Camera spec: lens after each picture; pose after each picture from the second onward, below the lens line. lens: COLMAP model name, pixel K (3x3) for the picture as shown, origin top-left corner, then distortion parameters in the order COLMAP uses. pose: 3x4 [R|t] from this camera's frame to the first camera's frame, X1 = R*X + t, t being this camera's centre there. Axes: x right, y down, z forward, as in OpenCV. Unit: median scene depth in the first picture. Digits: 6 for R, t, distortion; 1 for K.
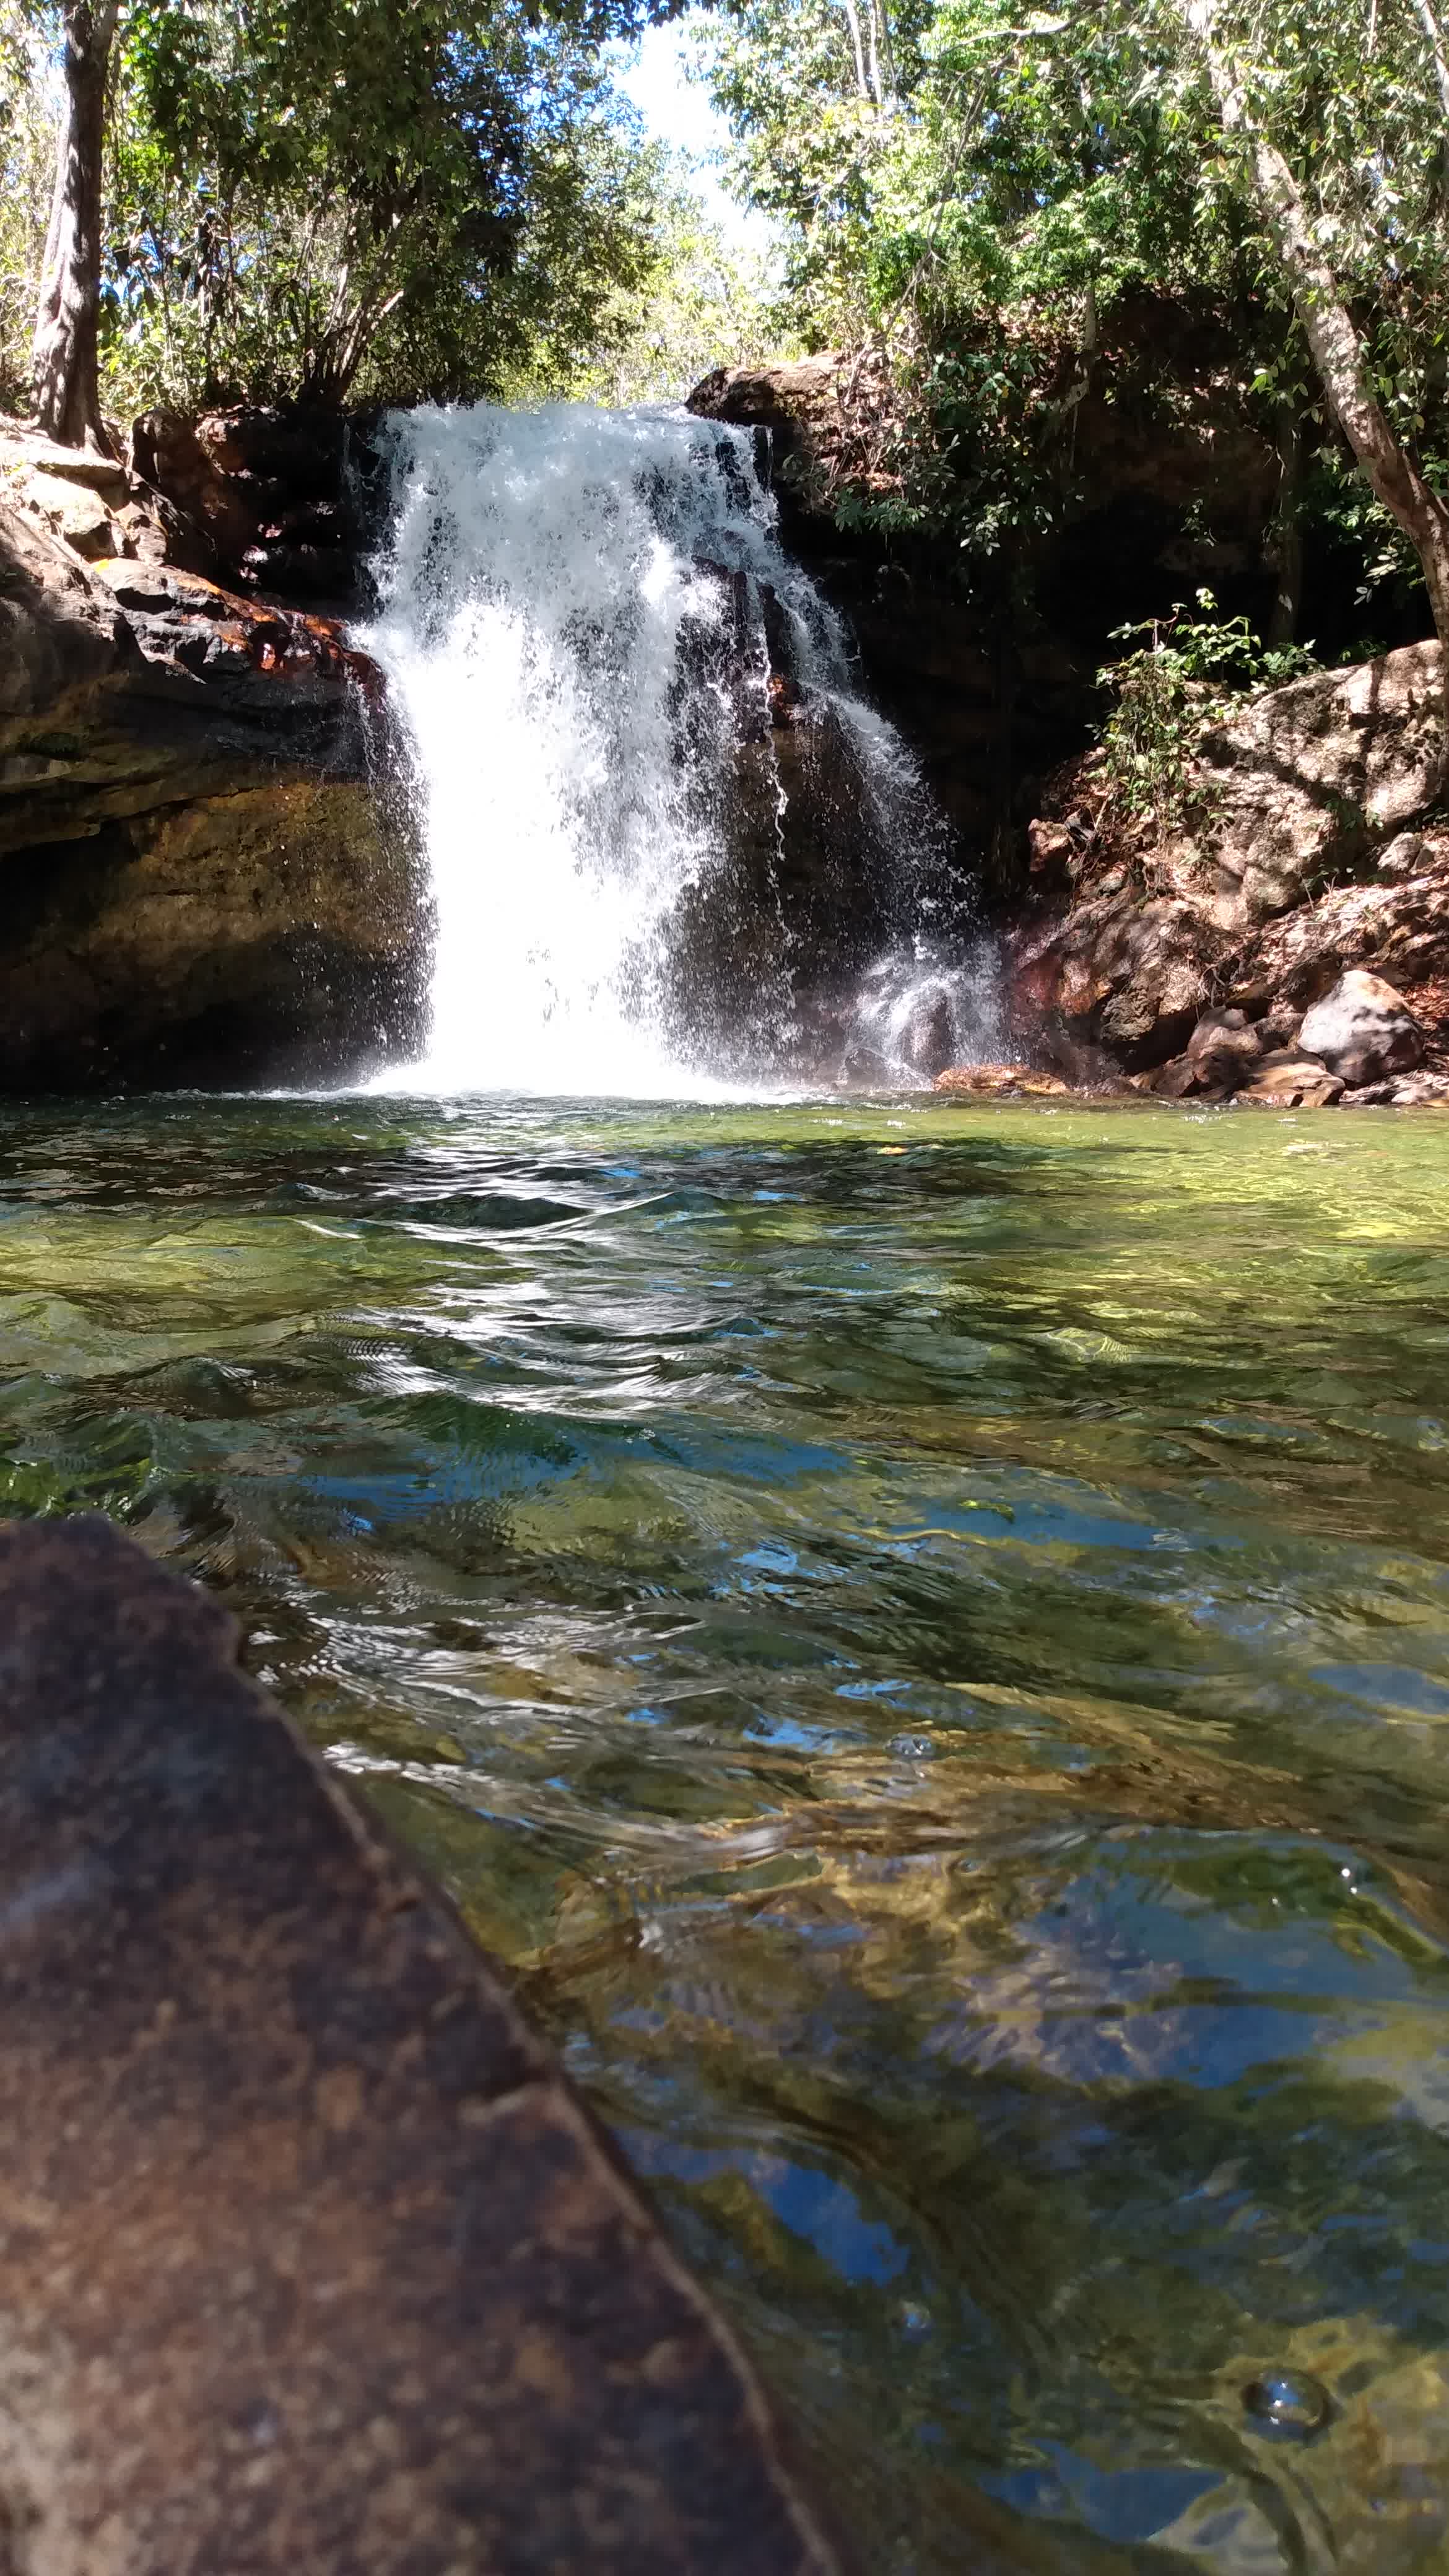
lens RADIAL K [[2066.9, 0, 761.5], [0, 2066.9, 1309.1], [0, 0, 1]] dist [0.065845, -0.112413]
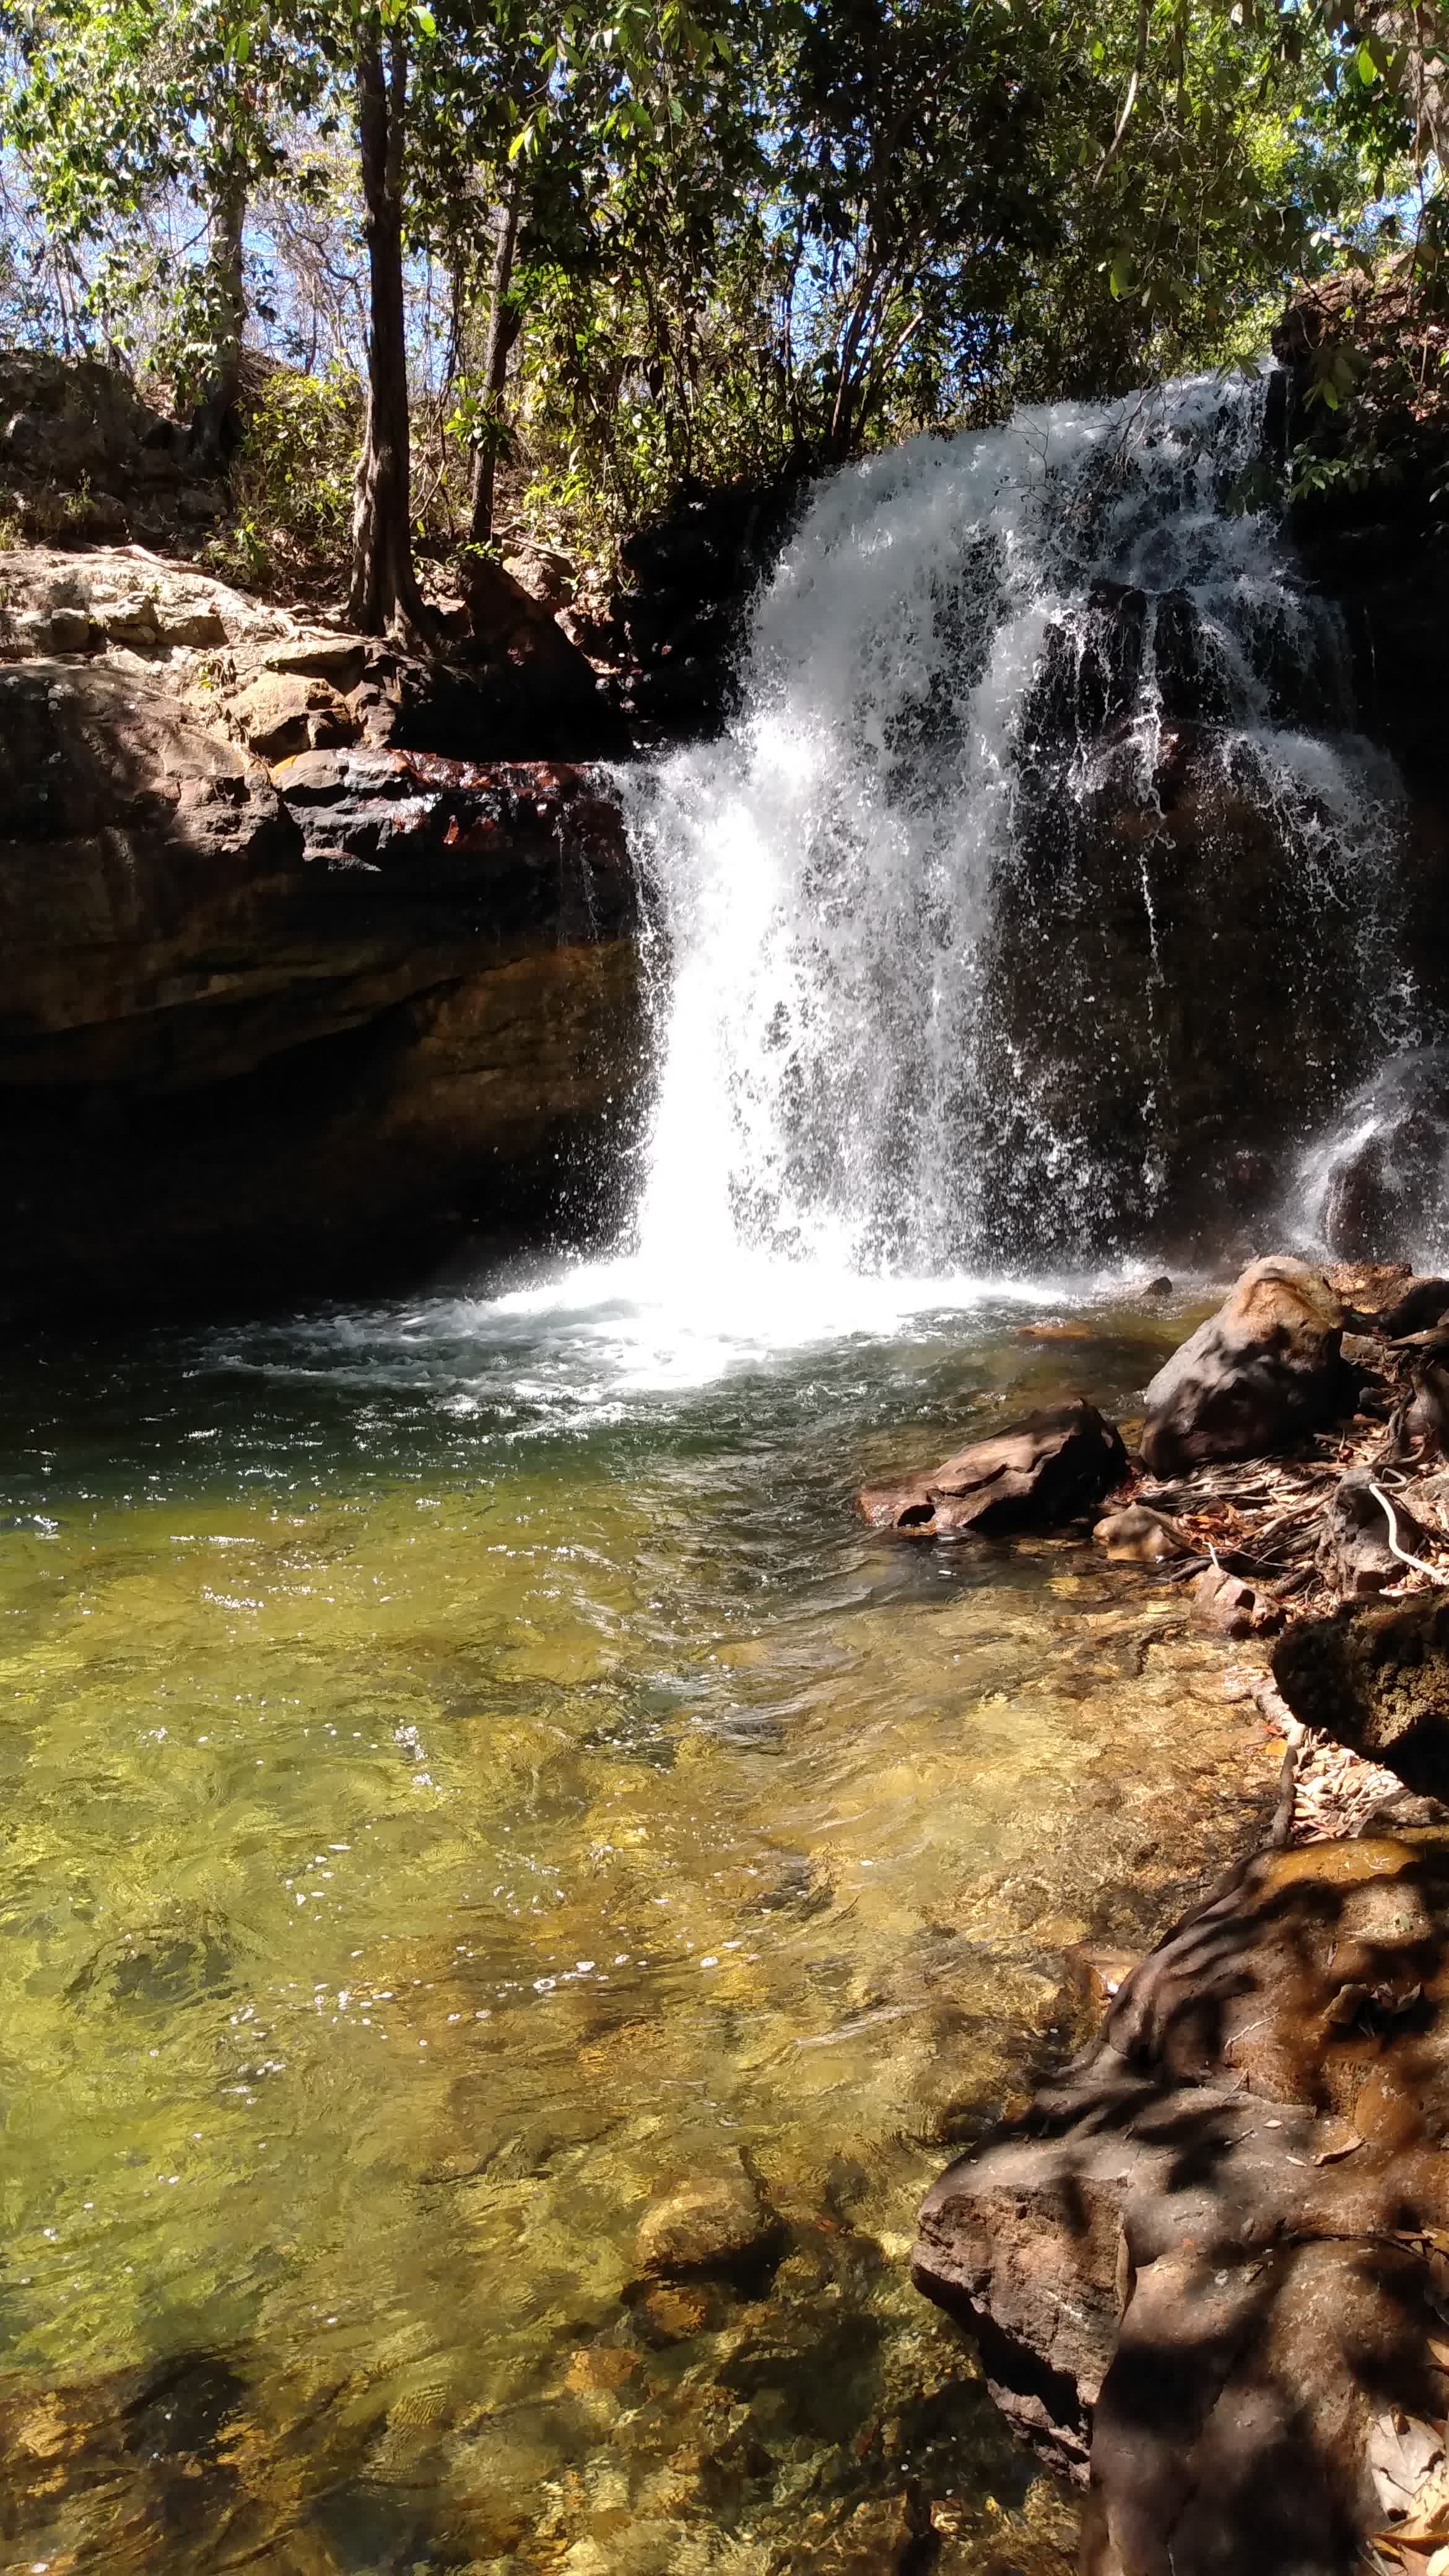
lens RADIAL K [[2066.9, 0, 715.3], [0, 2066.9, 1310.0], [0, 0, 1]] dist [0.065845, -0.112413]
pose [[0.756643, 0.047011, -0.652136, 0.427456], [-0.030877, 0.998868, 0.036182, -0.128452], [0.653099, -0.007241, 0.757238, 0.353696]]
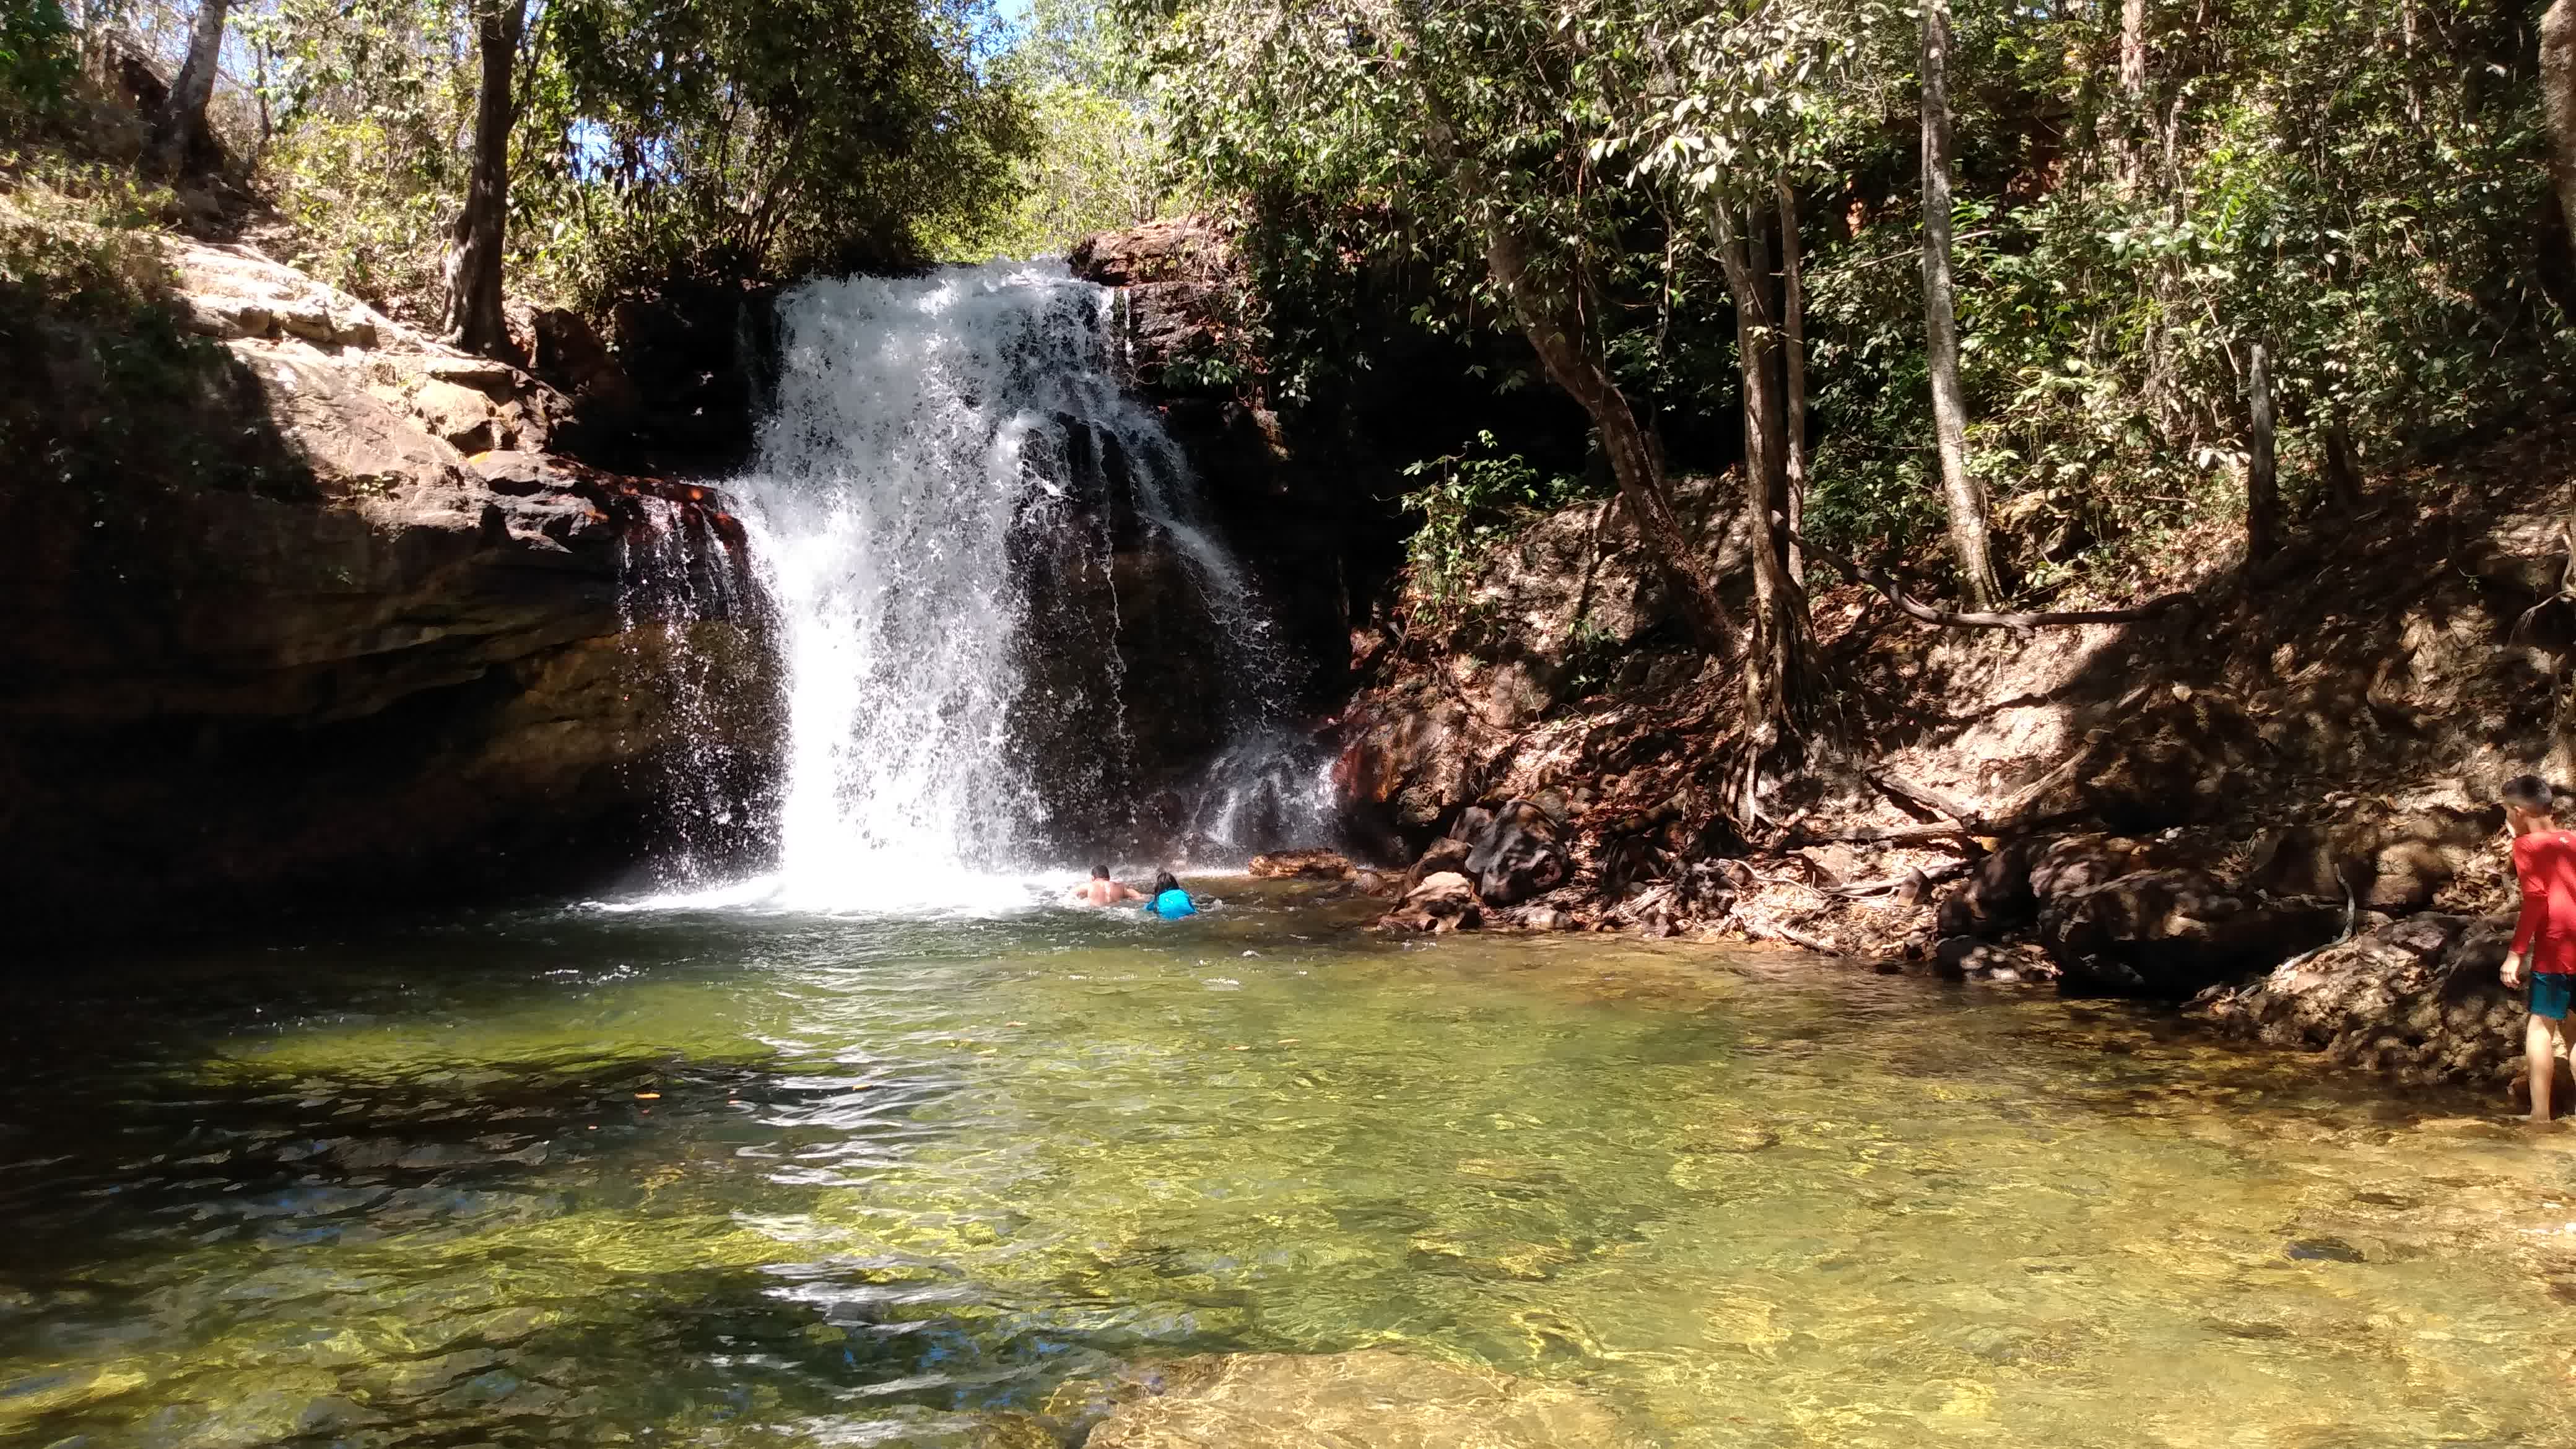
lens RADIAL K [[2066.9, 0, 1327.0], [0, 2066.9, 745.6], [0, 0, 1]] dist [0.065845, -0.112413]
pose [[0.999699, -0.018670, -0.015937, 0.155081], [0.016616, 0.992574, -0.120506, -0.043264], [0.018068, 0.120205, 0.992585, -0.116659]]
